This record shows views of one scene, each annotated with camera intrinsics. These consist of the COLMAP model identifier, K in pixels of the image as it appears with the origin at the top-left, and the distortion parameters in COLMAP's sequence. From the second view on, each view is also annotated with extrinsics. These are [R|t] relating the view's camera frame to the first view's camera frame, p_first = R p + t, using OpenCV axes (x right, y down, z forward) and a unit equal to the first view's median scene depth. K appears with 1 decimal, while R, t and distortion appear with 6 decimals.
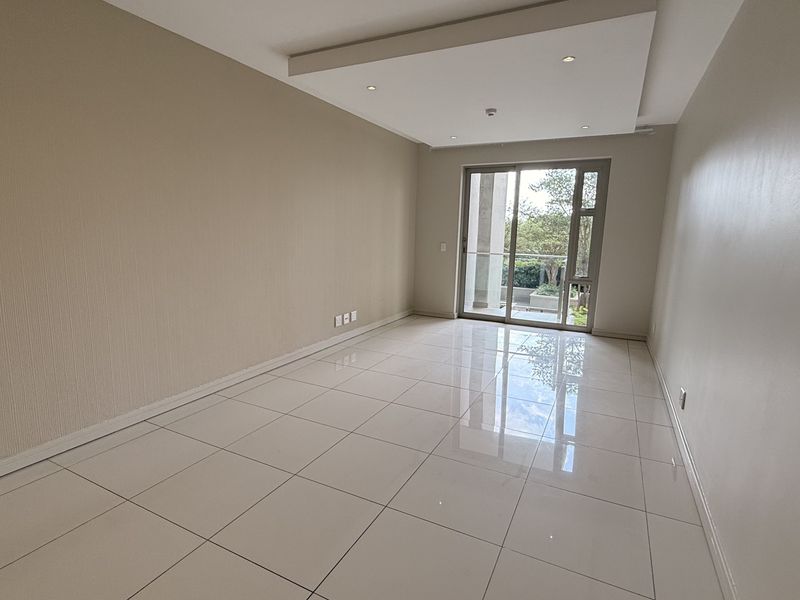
lens RADIAL K [[426.2, 0, 400.0], [0, 426.2, 300.0], [0, 0, 1]] dist [0.018026, -0.000124]
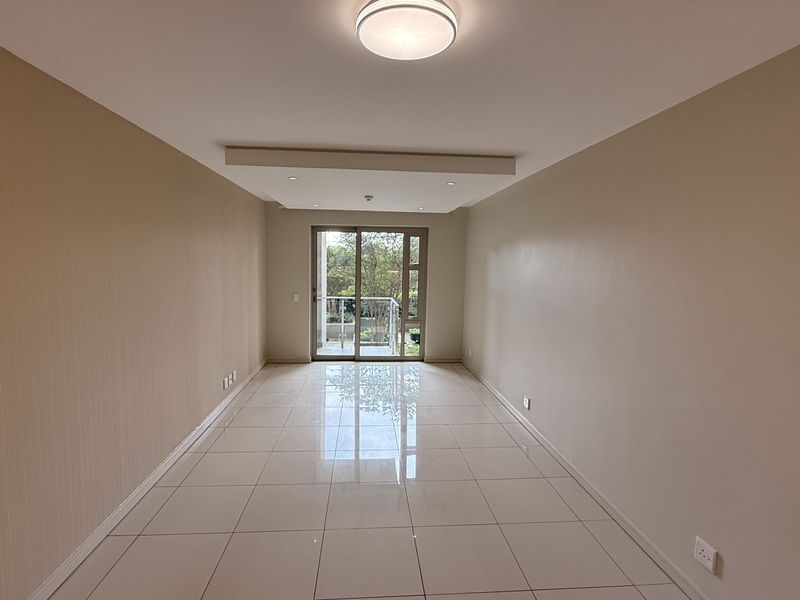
lens RADIAL K [[426.2, 0, 400.0], [0, 426.2, 300.0], [0, 0, 1]] dist [0.018026, -0.000124]
pose [[0.854596, -0.055772, 0.516289, -0.251916], [0.087691, 0.995437, -0.037619, -0.059409], [-0.511836, 0.077423, 0.855588, -0.061080]]
